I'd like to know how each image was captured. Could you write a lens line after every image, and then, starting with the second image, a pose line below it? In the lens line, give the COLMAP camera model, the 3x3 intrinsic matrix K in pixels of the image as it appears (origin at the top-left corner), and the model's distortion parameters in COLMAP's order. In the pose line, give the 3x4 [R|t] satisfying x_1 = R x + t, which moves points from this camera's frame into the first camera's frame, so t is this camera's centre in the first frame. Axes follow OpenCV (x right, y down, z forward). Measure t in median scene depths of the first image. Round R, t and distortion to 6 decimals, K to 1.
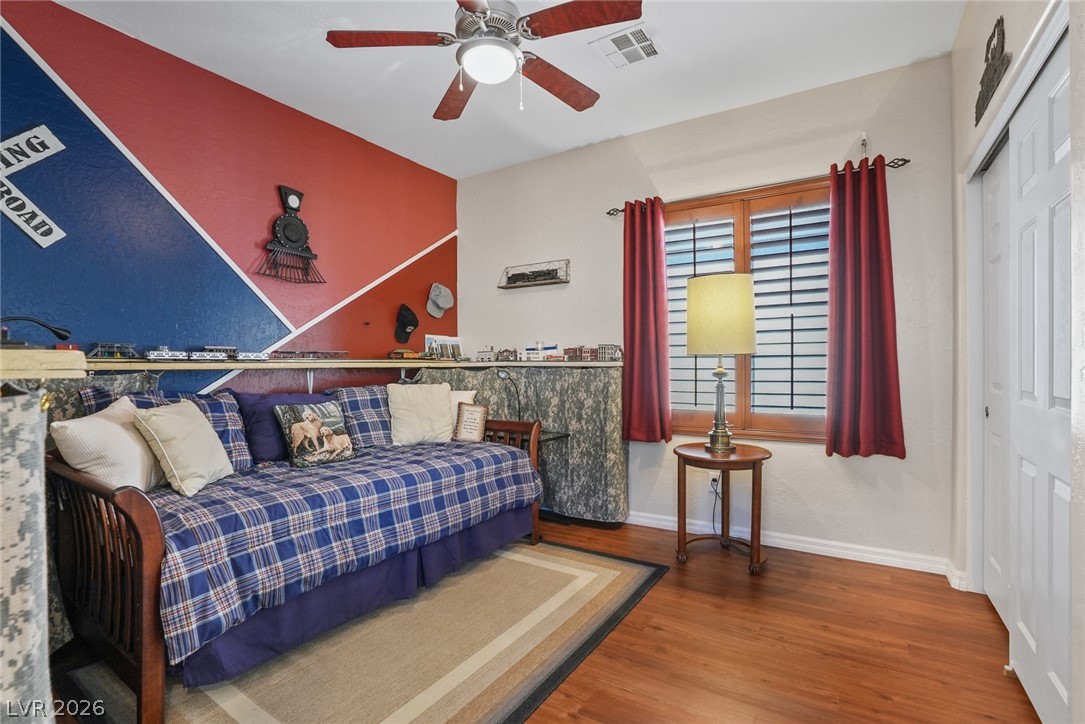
lens RADIAL K [[506.1, 0, 567.0], [0, 506.1, 356.6], [0, 0, 1]] dist [-0.058255, 0.018036]
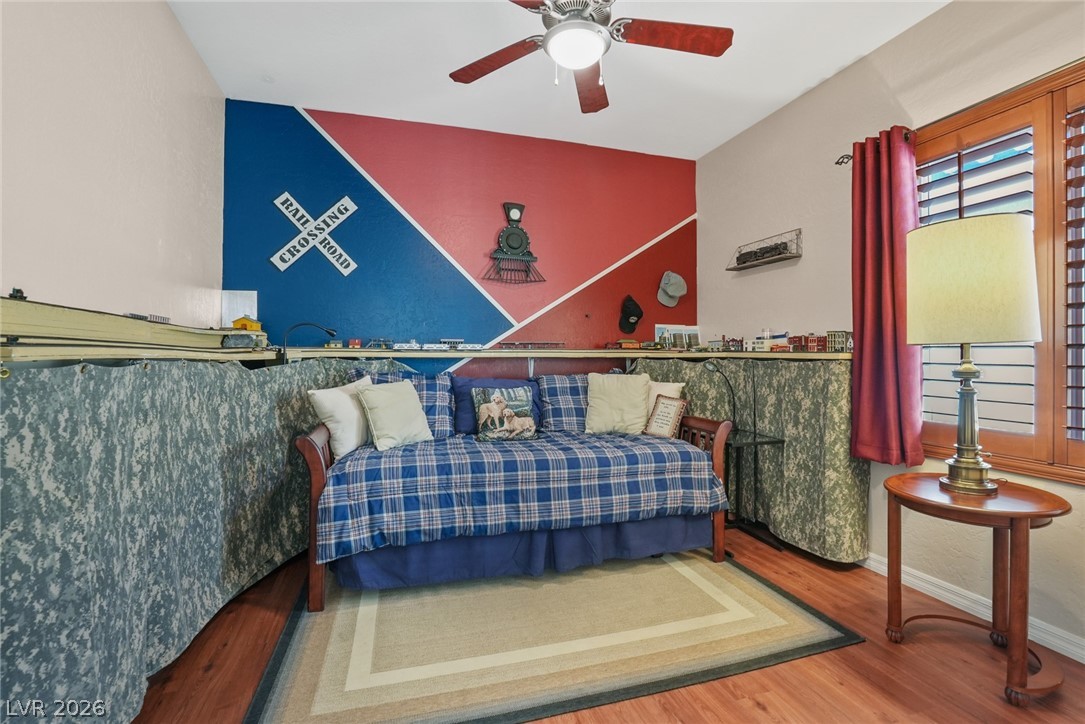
lens RADIAL K [[506.1, 0, 525.8], [0, 506.1, 341.6], [0, 0, 1]] dist [-0.058255, 0.018036]
pose [[0.751265, -0.008496, -0.659946, 0.293223], [0.002943, 0.999950, -0.009523, -0.001827], [0.659994, 0.005212, 0.751253, 0.144657]]
